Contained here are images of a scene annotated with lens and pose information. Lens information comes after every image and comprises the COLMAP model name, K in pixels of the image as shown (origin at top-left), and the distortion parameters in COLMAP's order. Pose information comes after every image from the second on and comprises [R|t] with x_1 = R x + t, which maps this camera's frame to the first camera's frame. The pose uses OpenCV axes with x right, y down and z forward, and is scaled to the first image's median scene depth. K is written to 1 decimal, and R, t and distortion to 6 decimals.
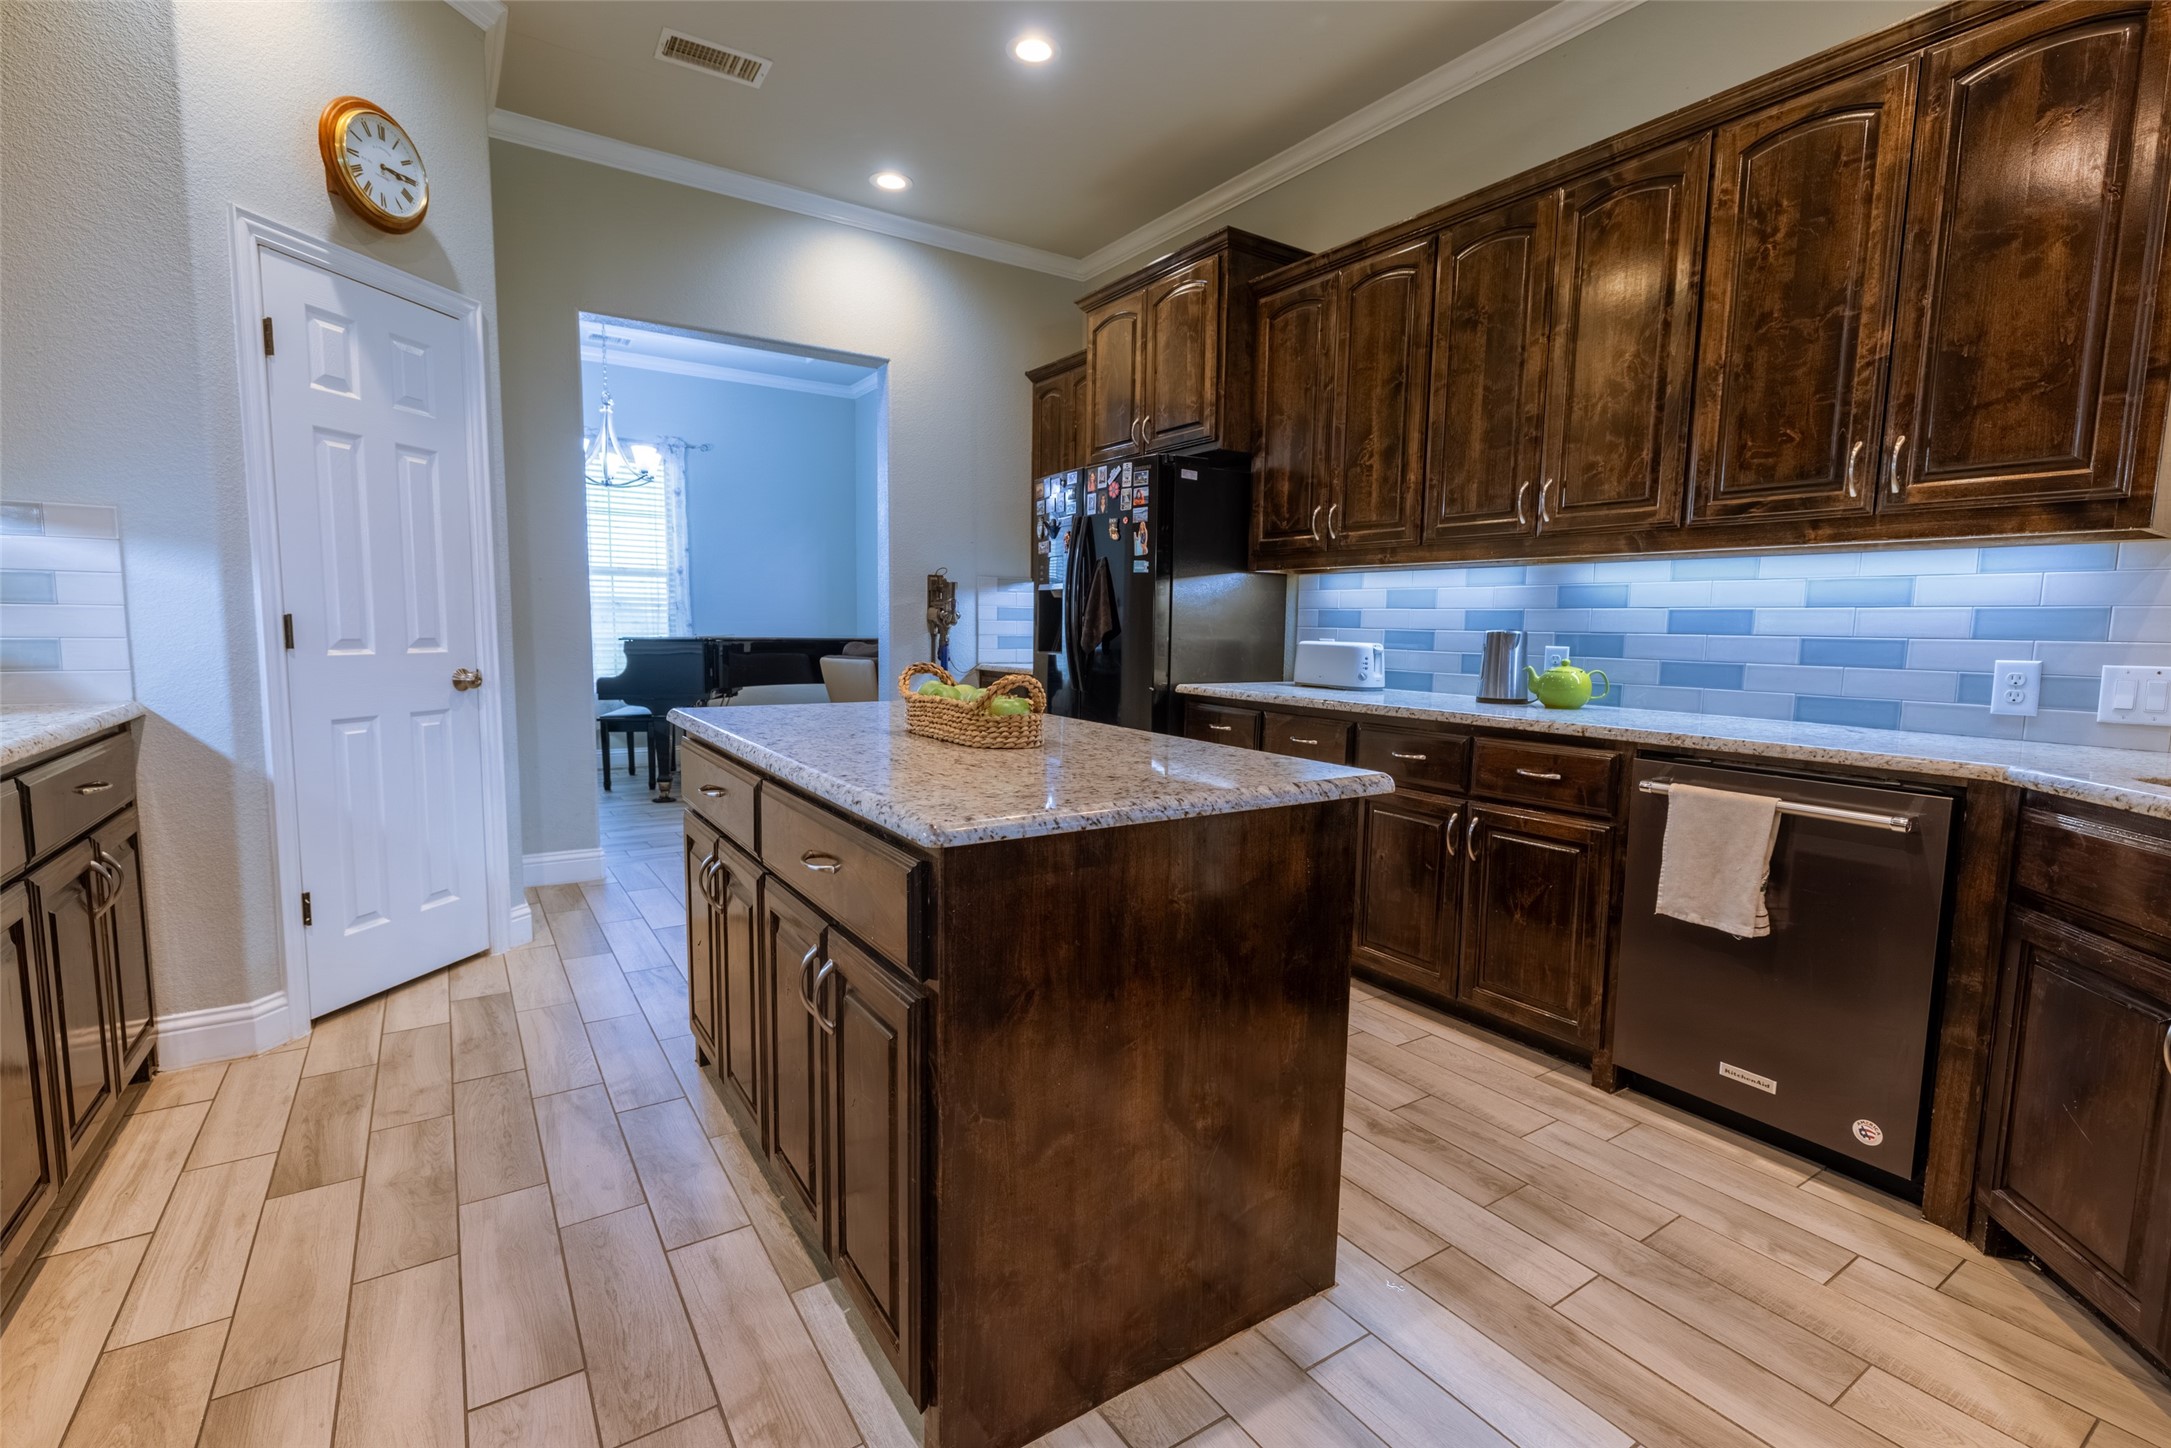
lens RADIAL K [[967.4, 0, 1085.5], [0, 967.4, 724.0], [0, 0, 1]] dist [0.001629, 0.000133]
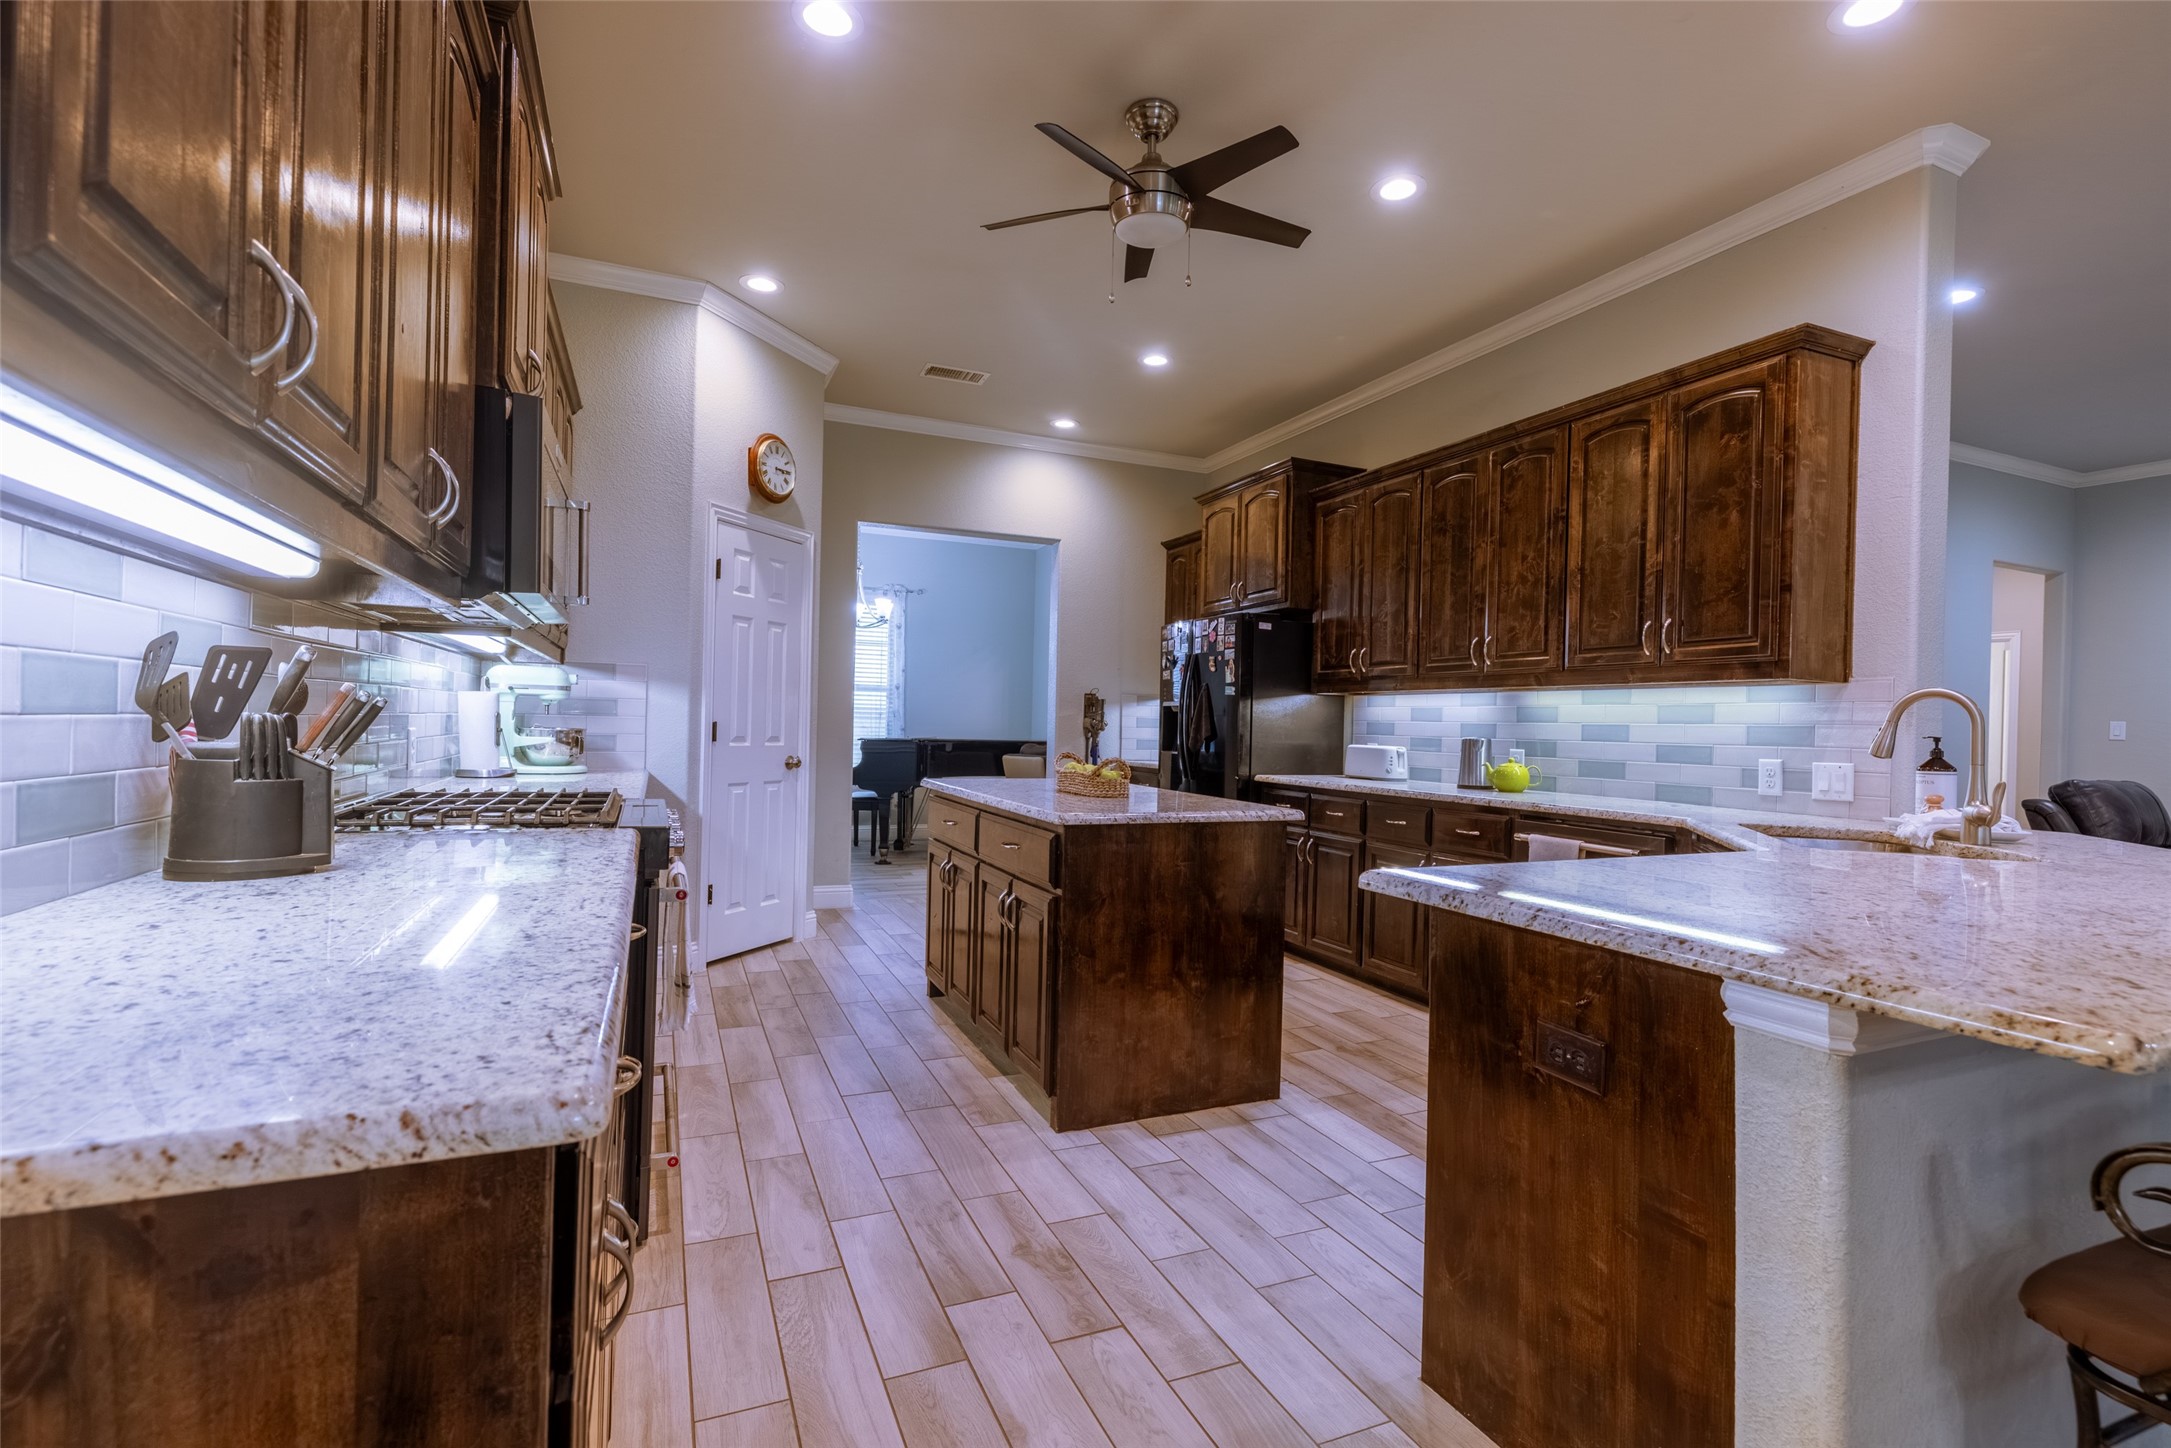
lens RADIAL K [[967.4, 0, 1085.5], [0, 967.4, 724.0], [0, 0, 1]] dist [0.001629, 0.000133]
pose [[0.984696, 0.006705, -0.174150, 0.117213], [-0.025722, 0.993908, -0.107172, 0.050728], [0.172371, 0.110011, 0.978870, -0.496867]]
